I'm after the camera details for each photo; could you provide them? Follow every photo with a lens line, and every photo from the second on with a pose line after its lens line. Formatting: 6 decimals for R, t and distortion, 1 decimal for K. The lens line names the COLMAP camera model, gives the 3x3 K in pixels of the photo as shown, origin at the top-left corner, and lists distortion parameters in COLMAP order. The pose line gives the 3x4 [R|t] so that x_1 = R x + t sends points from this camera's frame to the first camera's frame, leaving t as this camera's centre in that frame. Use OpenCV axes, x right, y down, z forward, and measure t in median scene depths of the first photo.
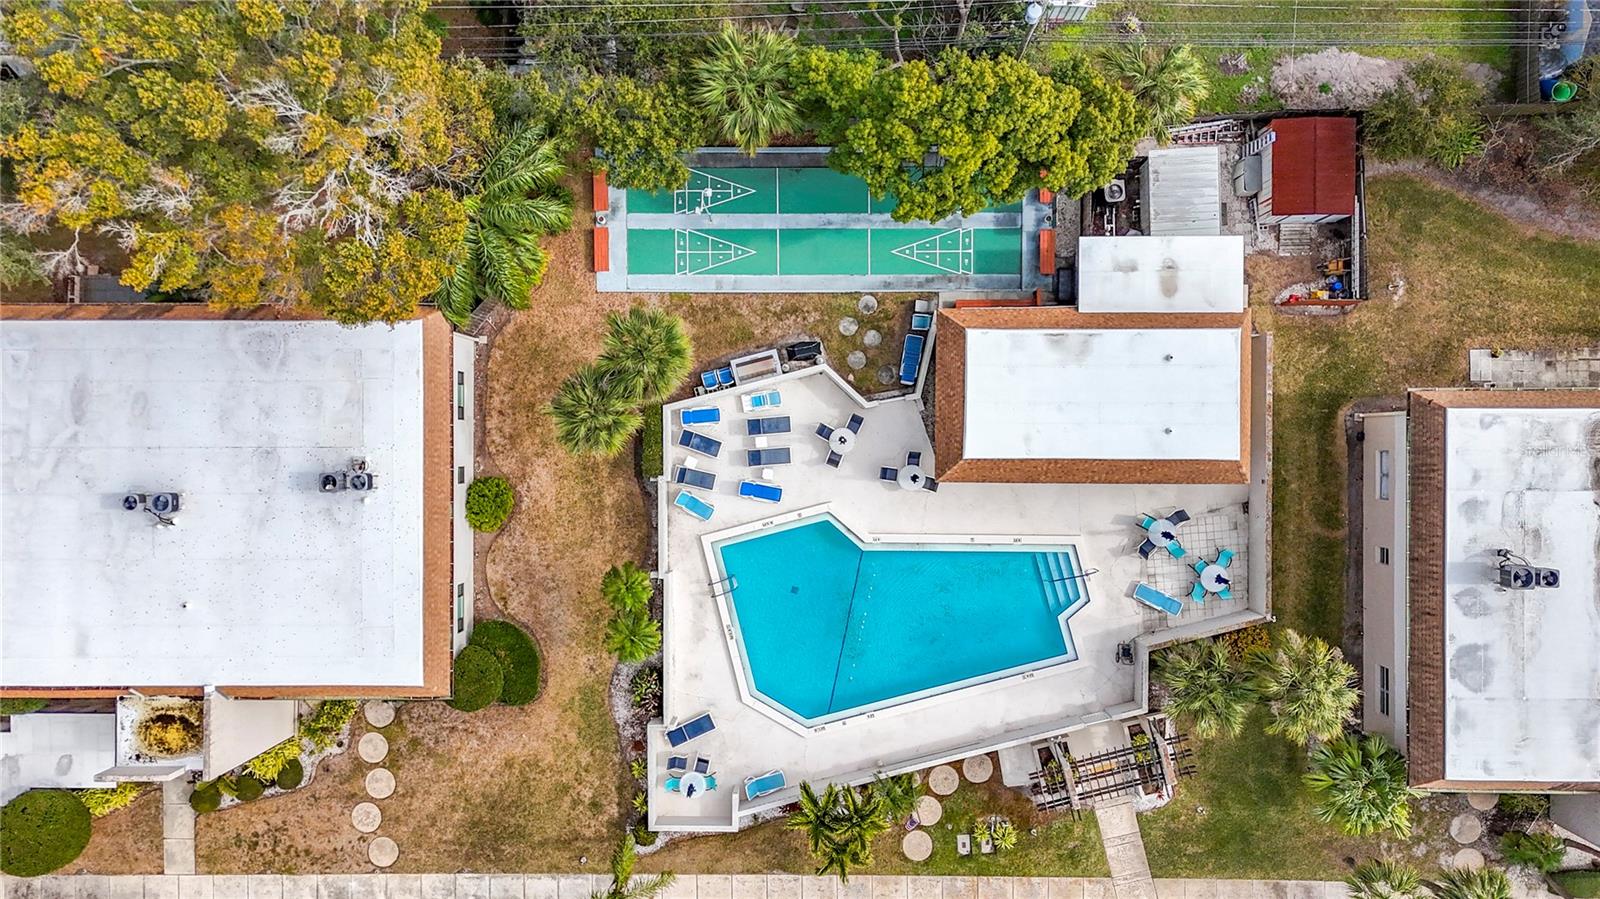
lens RADIAL K [[1261.5, 0, 800.0], [0, 1261.5, 449.5], [0, 0, 1]] dist [0.100903, -0.060919]
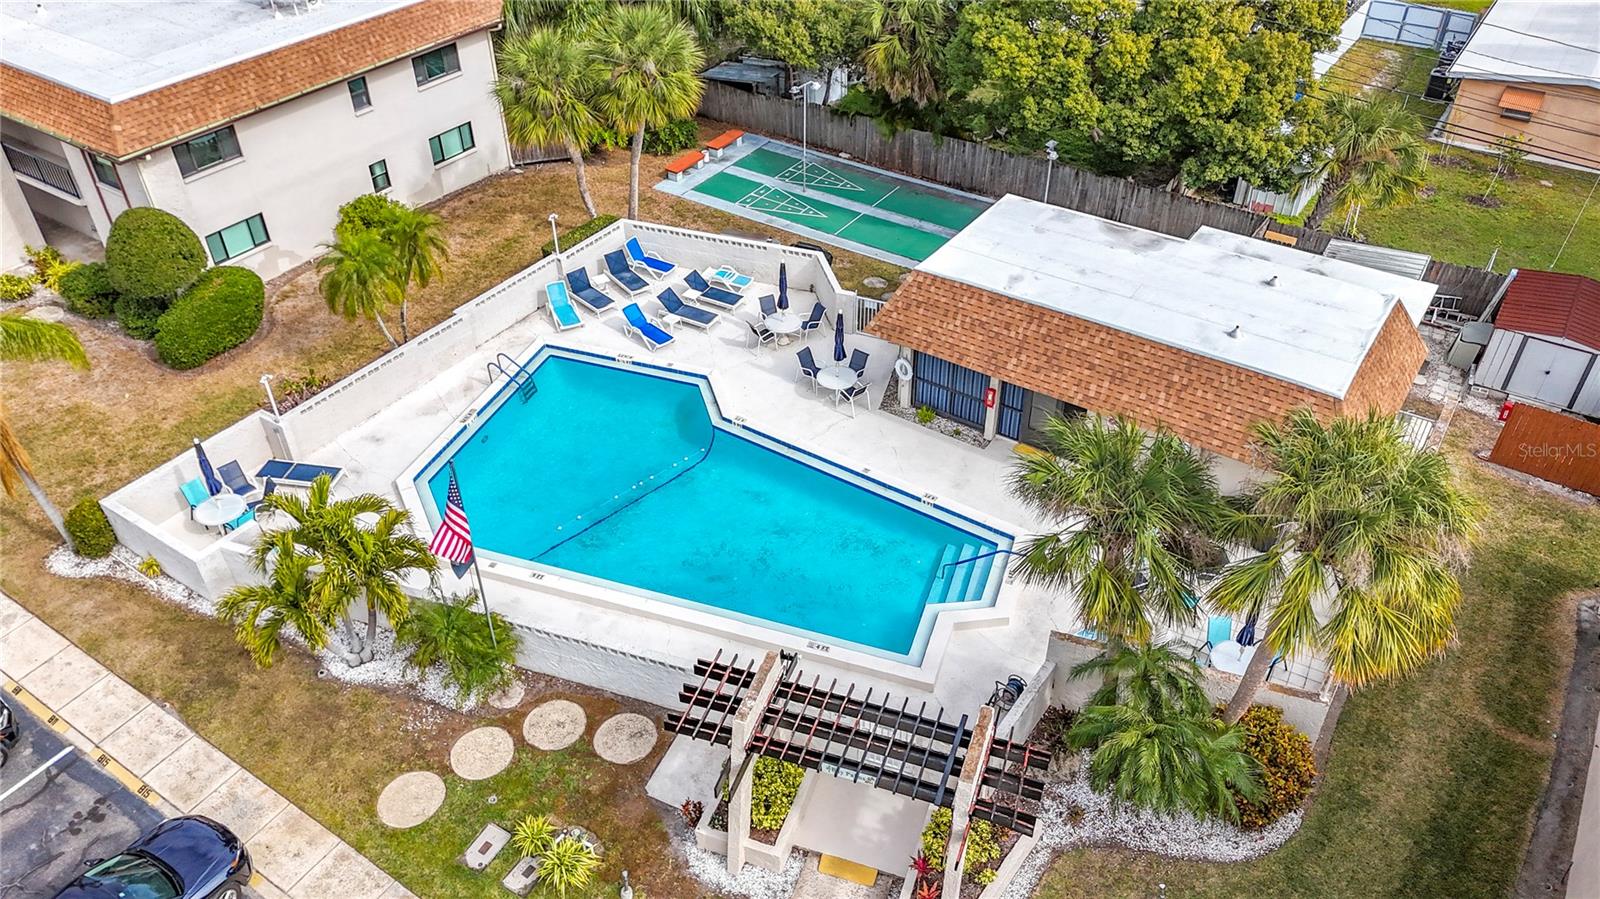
lens RADIAL K [[1177.7, 0, 800.0], [0, 1177.7, 449.5], [0, 0, 1]] dist [0.037851, -0.000977]
pose [[0.827702, 0.355605, -0.434113, 0.349997], [-0.560952, 0.502887, -0.657599, 0.453515], [-0.015536, 0.787813, 0.615718, 0.647359]]
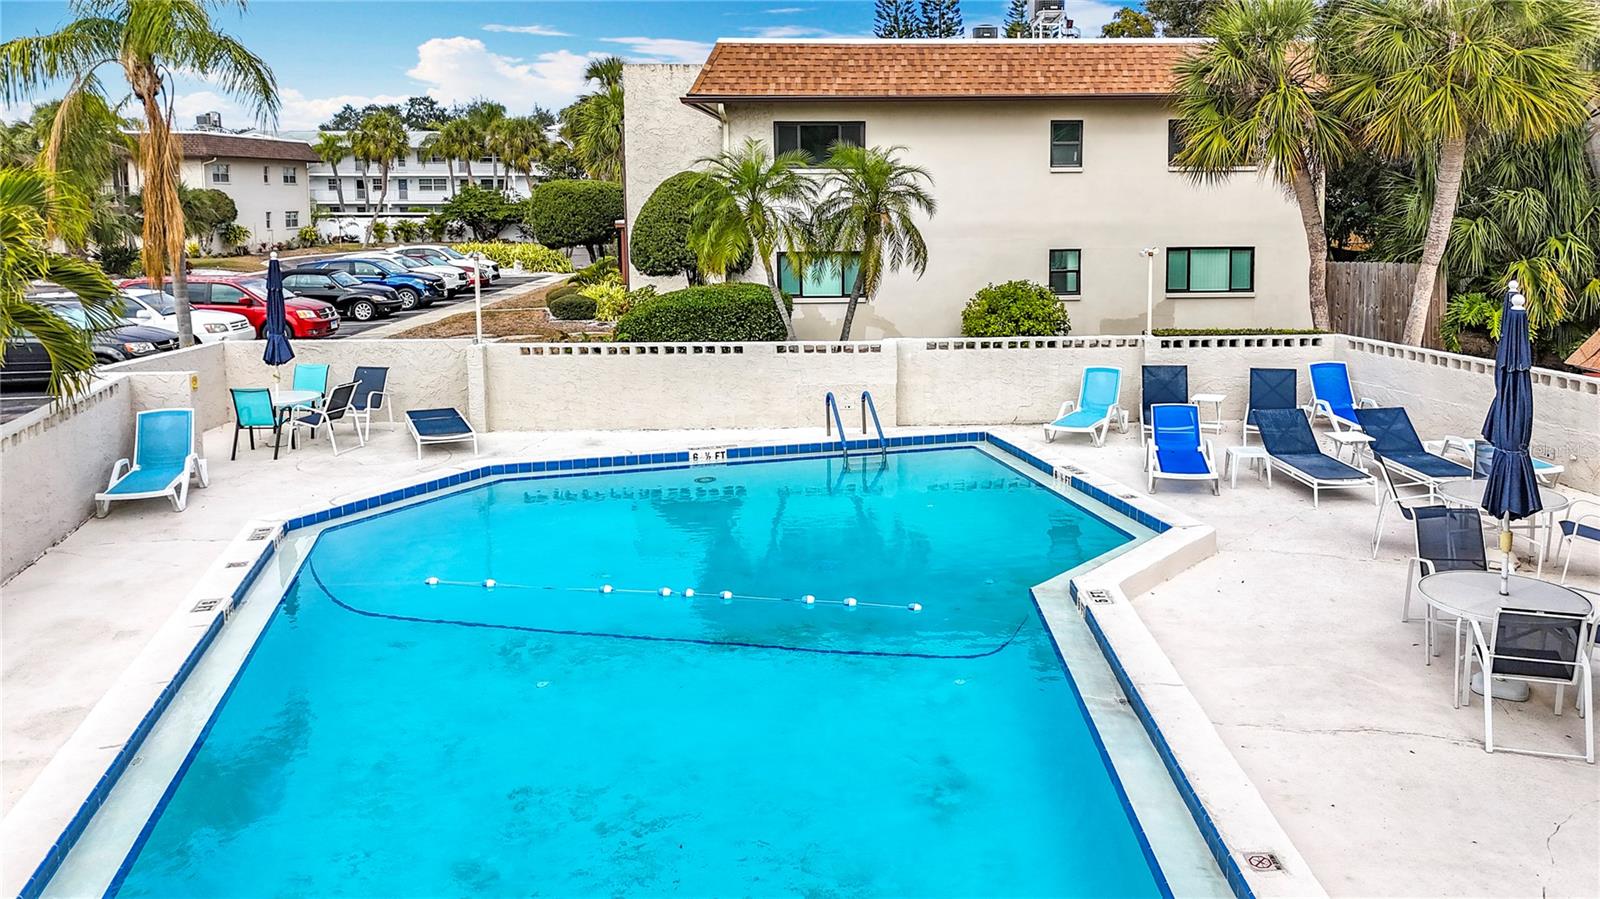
lens RADIAL K [[1177.7, 0, 800.0], [0, 1177.7, 449.5], [0, 0, 1]] dist [0.037851, -0.000977]
pose [[0.004395, 0.262558, -0.964906, 0.235217], [-0.999966, 0.007947, -0.002393, 0.124878], [0.007040, 0.964883, 0.262584, 0.925937]]
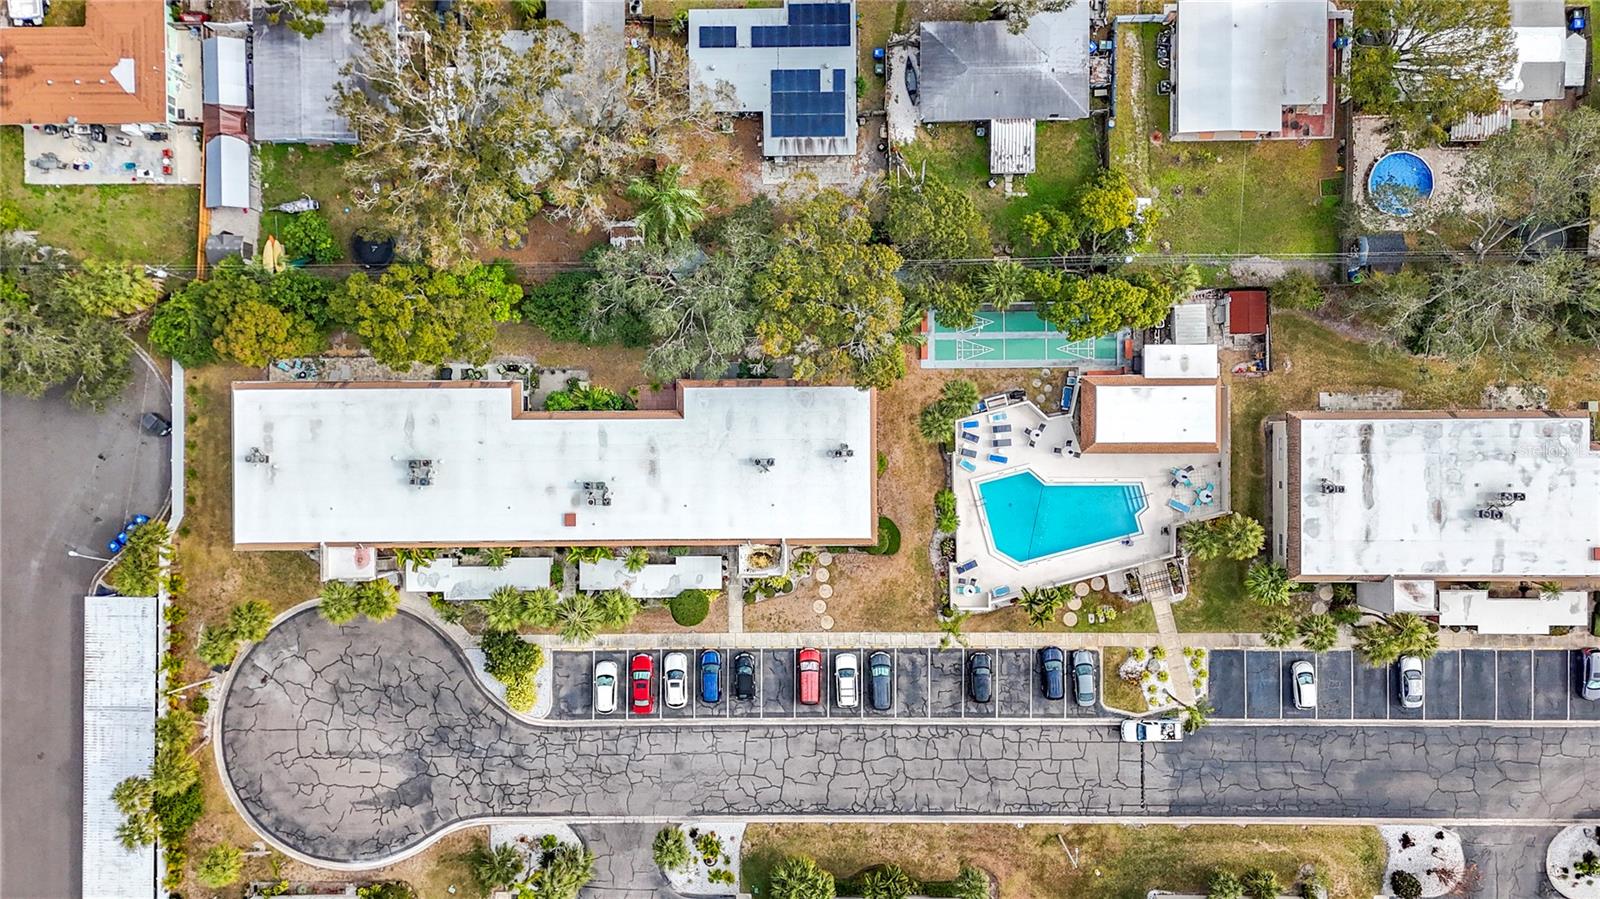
lens RADIAL K [[1261.5, 0, 800.0], [0, 1261.5, 449.5], [0, 0, 1]] dist [0.100903, -0.060919]
pose [[0.999981, -0.006228, 0.000062, -0.376960], [0.006228, 0.999980, -0.000570, 0.016249], [-0.000058, 0.000570, 1.000000, -1.205908]]
